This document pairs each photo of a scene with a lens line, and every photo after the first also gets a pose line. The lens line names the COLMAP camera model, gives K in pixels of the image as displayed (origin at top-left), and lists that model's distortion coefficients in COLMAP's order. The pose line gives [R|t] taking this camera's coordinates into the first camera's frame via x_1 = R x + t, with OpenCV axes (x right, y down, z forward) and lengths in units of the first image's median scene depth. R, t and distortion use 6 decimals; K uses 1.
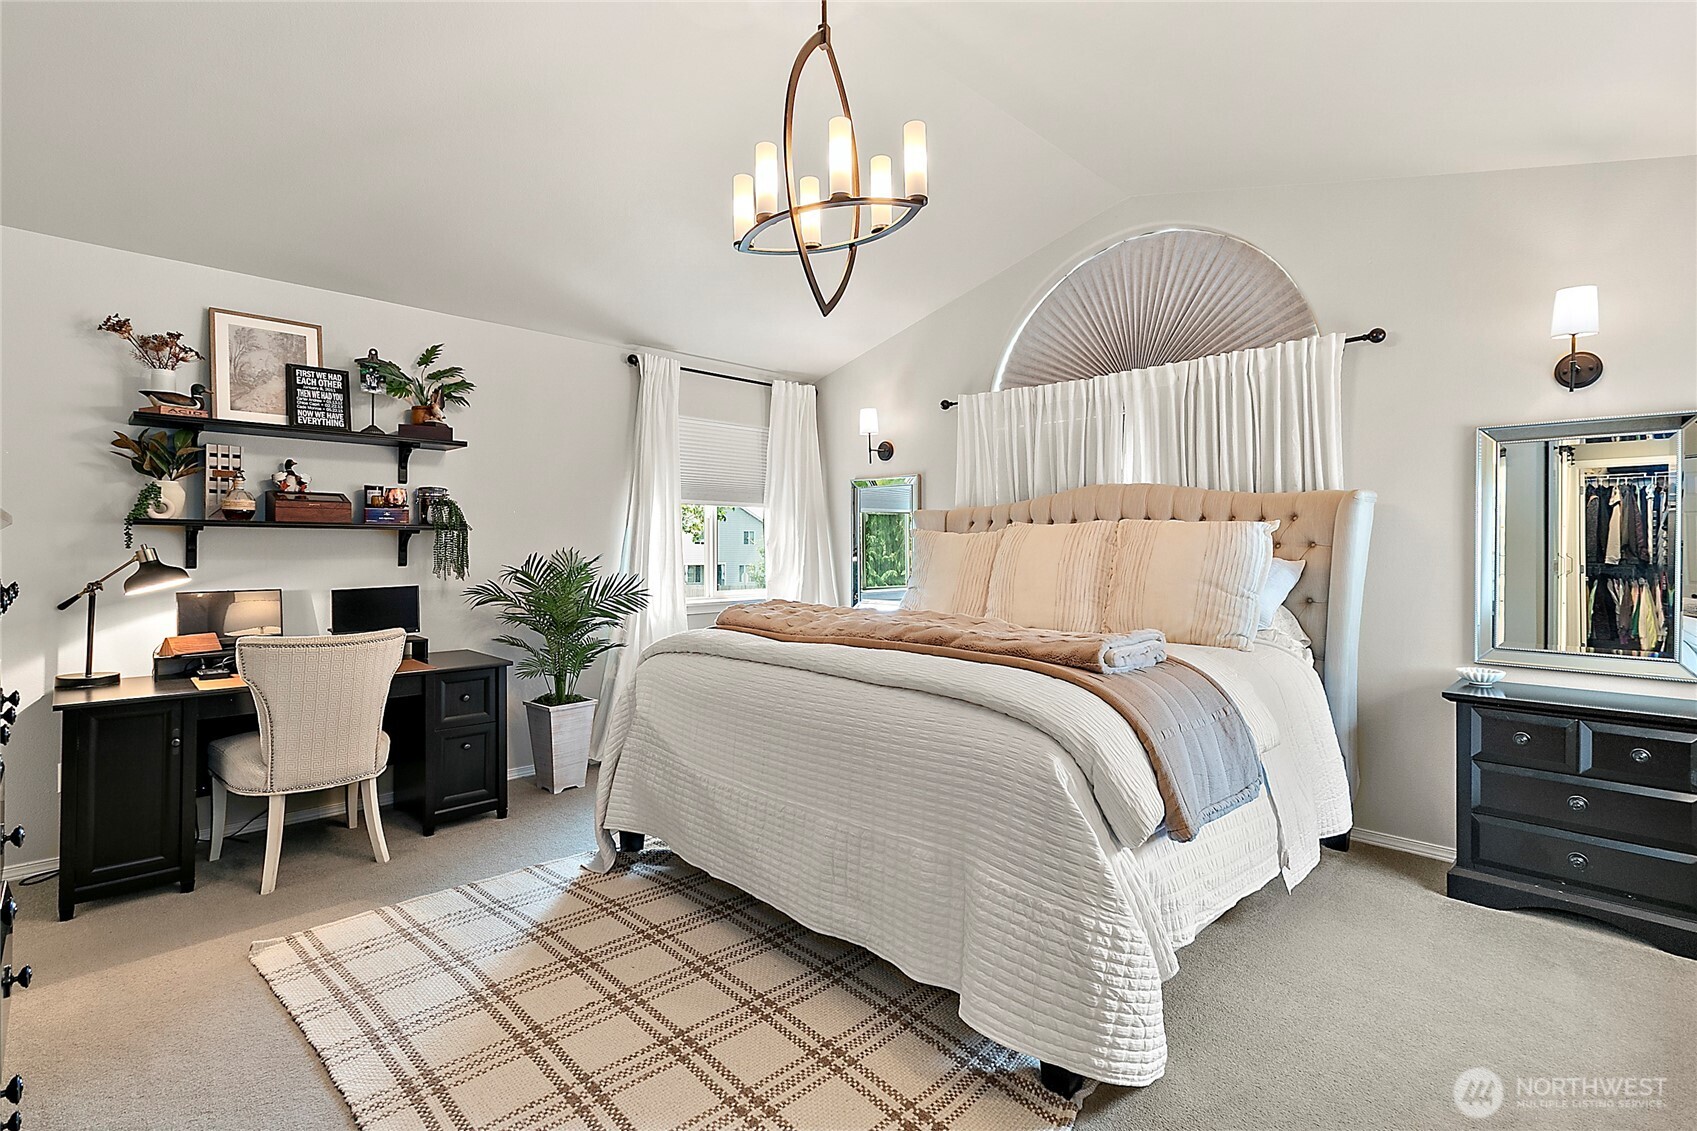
lens RADIAL K [[788.8, 0, 848.4], [0, 788.8, 556.4], [0, 0, 1]] dist [0.000725, 0.000962]
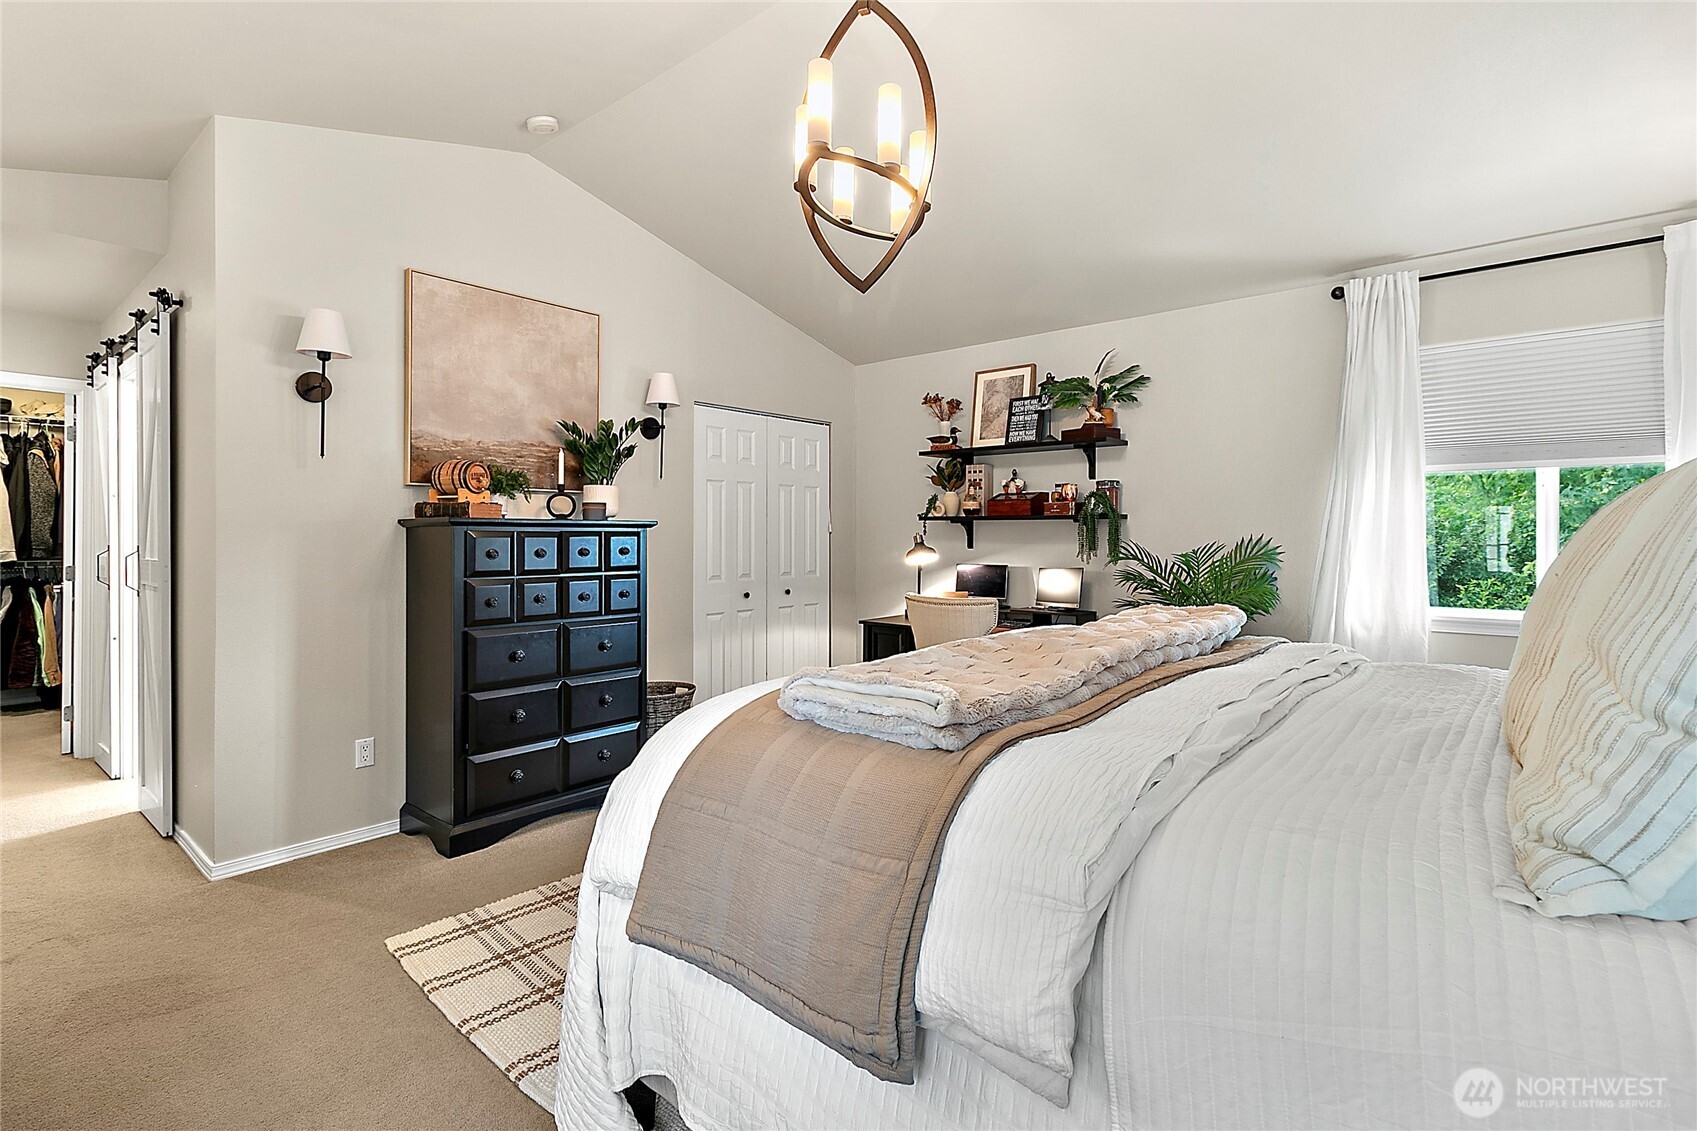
lens RADIAL K [[797.0, 0, 851.6], [0, 797.0, 542.3], [0, 0, 1]] dist [0.003902, 0.000191]
pose [[0.067899, 0.015295, -0.997575, 0.627671], [-0.012105, 0.999822, 0.014505, -0.014464], [0.997619, 0.011091, 0.068072, 0.626495]]
